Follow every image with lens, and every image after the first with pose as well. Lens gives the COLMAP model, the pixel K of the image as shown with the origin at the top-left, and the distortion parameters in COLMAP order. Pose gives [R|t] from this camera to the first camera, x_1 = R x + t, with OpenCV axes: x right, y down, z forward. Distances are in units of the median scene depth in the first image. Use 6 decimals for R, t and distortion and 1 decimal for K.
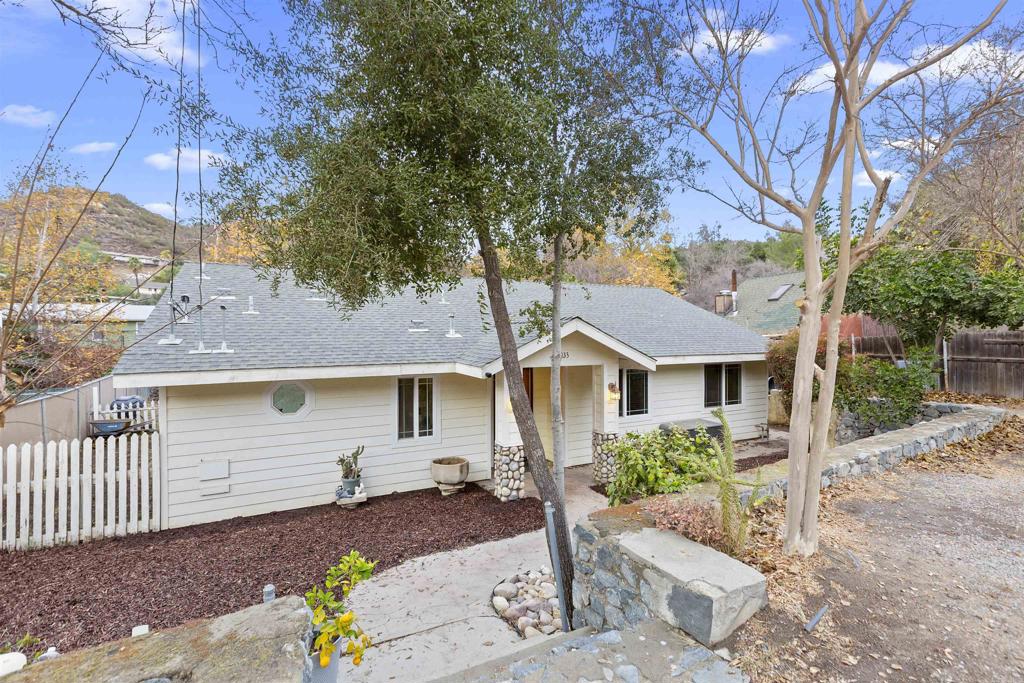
lens RADIAL K [[465.6, 0, 511.2], [0, 465.6, 334.9], [0, 0, 1]] dist [0.009497, -0.001650]
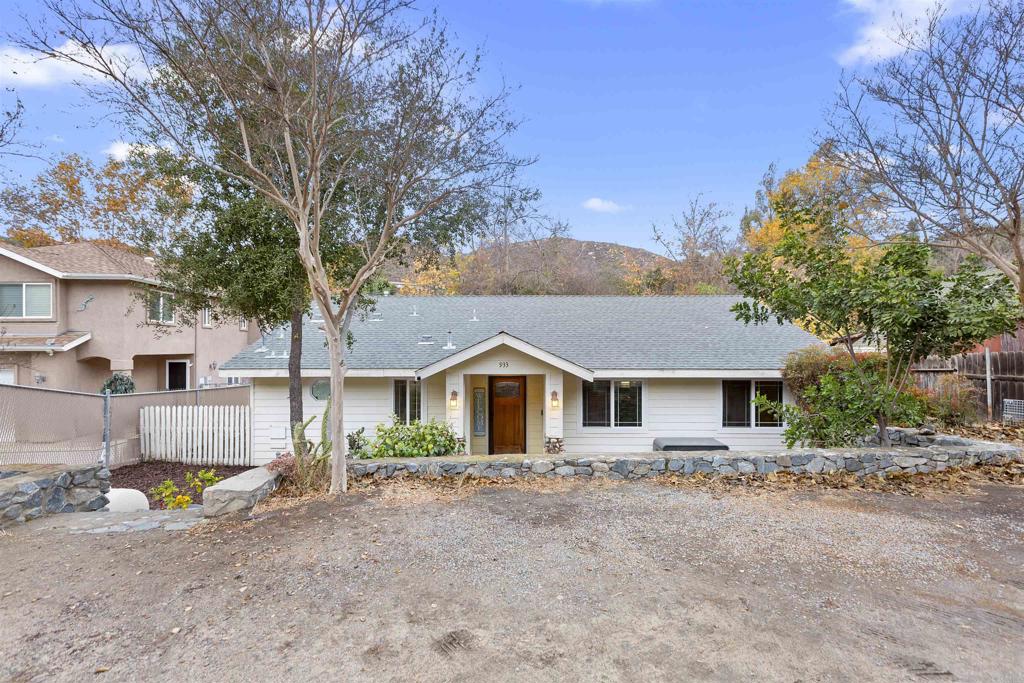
lens RADIAL K [[465.6, 0, 513.0], [0, 465.6, 344.9], [0, 0, 1]] dist [0.009497, -0.001650]
pose [[0.886049, 0.000885, -0.463591, 0.653995], [-0.003881, 0.999977, -0.005508, 0.000279], [0.463575, 0.006680, 0.886032, -0.017491]]
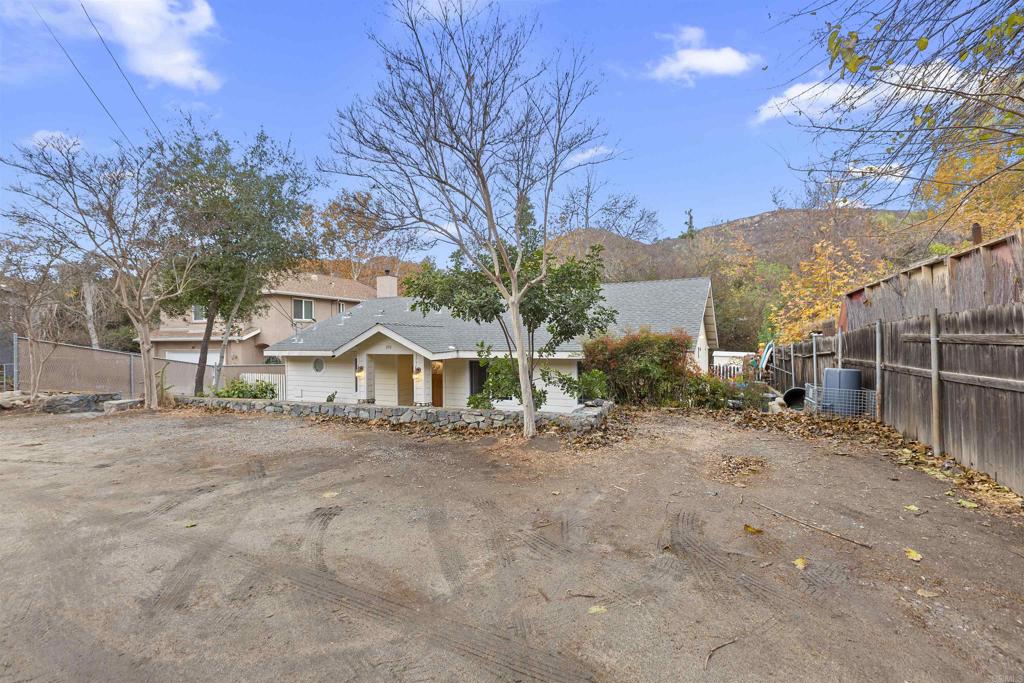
lens RADIAL K [[465.6, 0, 513.9], [0, 465.6, 337.1], [0, 0, 1]] dist [0.009497, -0.001650]
pose [[0.604303, -0.001198, -0.796754, 1.585112], [0.009219, 0.999942, 0.005489, 0.004631], [0.796701, -0.010662, 0.604279, 0.375834]]
